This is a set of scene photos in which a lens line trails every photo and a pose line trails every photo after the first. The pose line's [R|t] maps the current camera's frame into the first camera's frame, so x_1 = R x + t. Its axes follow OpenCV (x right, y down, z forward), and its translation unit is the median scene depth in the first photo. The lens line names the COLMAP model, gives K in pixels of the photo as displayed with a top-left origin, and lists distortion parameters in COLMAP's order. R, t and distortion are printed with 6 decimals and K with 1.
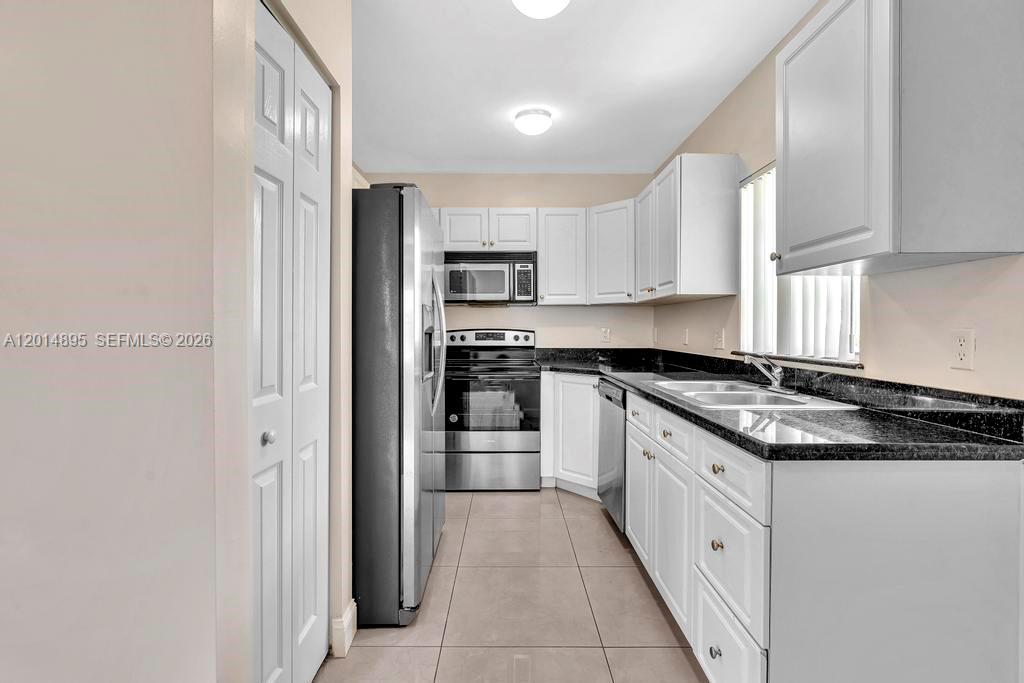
lens RADIAL K [[477.2, 0, 511.9], [0, 477.2, 337.5], [0, 0, 1]] dist [0.000855, 0.000132]
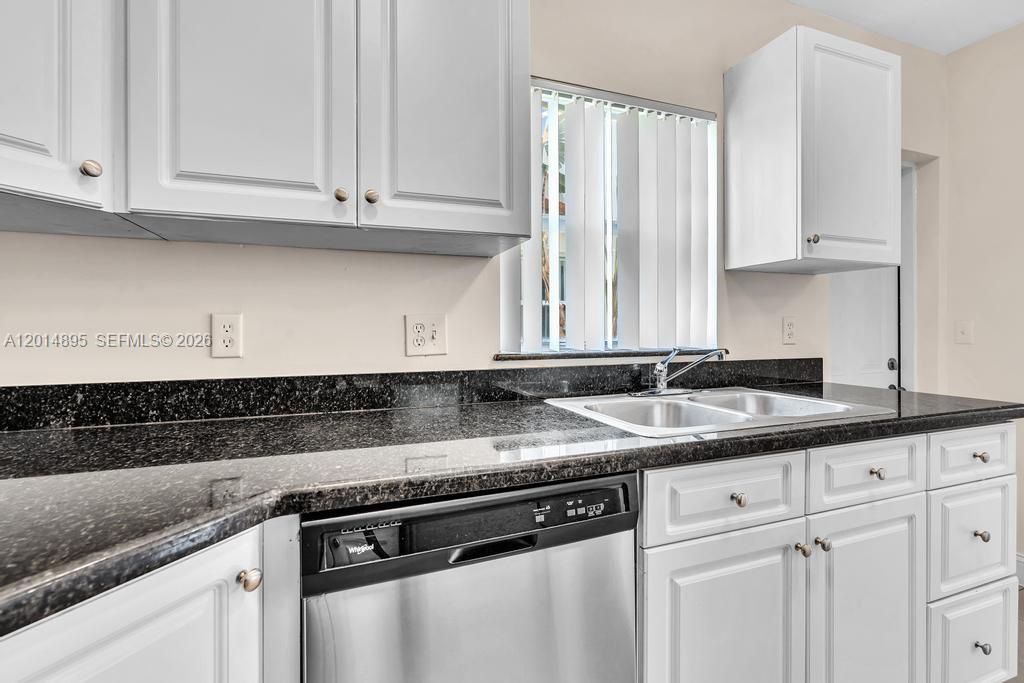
lens RADIAL K [[470.0, 0, 507.5], [0, 470.0, 332.2], [0, 0, 1]] dist [-0.000458, 0.000164]
pose [[-0.346625, -0.010409, 0.937946, -0.057844], [0.021702, 0.999582, 0.019113, -0.007401], [-0.937753, 0.026981, -0.346255, 0.945514]]
